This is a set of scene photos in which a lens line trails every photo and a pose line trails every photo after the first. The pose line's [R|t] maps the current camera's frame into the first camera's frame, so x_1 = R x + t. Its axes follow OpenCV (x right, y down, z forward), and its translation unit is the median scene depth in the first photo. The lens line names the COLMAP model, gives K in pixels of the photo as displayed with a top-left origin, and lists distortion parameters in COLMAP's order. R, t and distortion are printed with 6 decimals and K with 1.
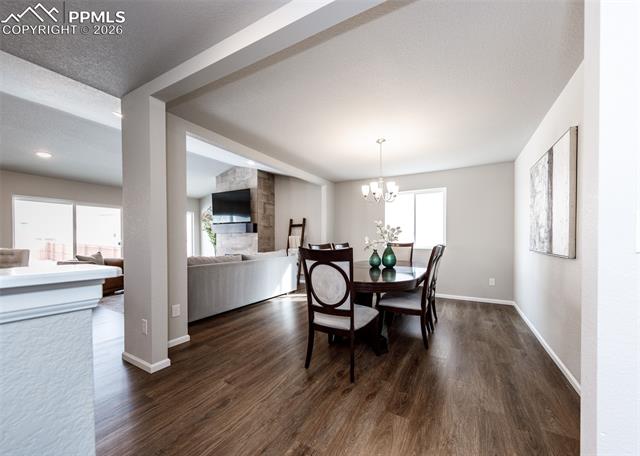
lens RADIAL K [[231.2, 0, 356.7], [0, 231.2, 242.4], [0, 0, 1]] dist [0.008426, -0.000725]
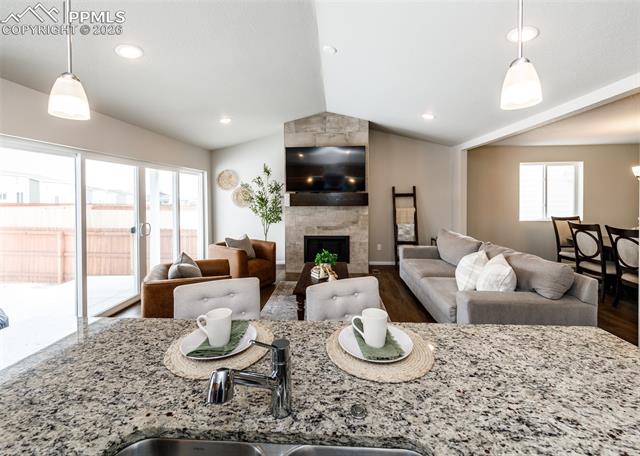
lens RADIAL K [[247.1, 0, 290.6], [0, 247.1, 197.6], [0, 0, 1]] dist [0.002358, 0.000037]
pose [[0.921359, -0.011556, 0.388541, -2.710751], [0.012105, 0.999926, 0.001034, -0.197079], [-0.388524, 0.003750, 0.921431, 0.997781]]
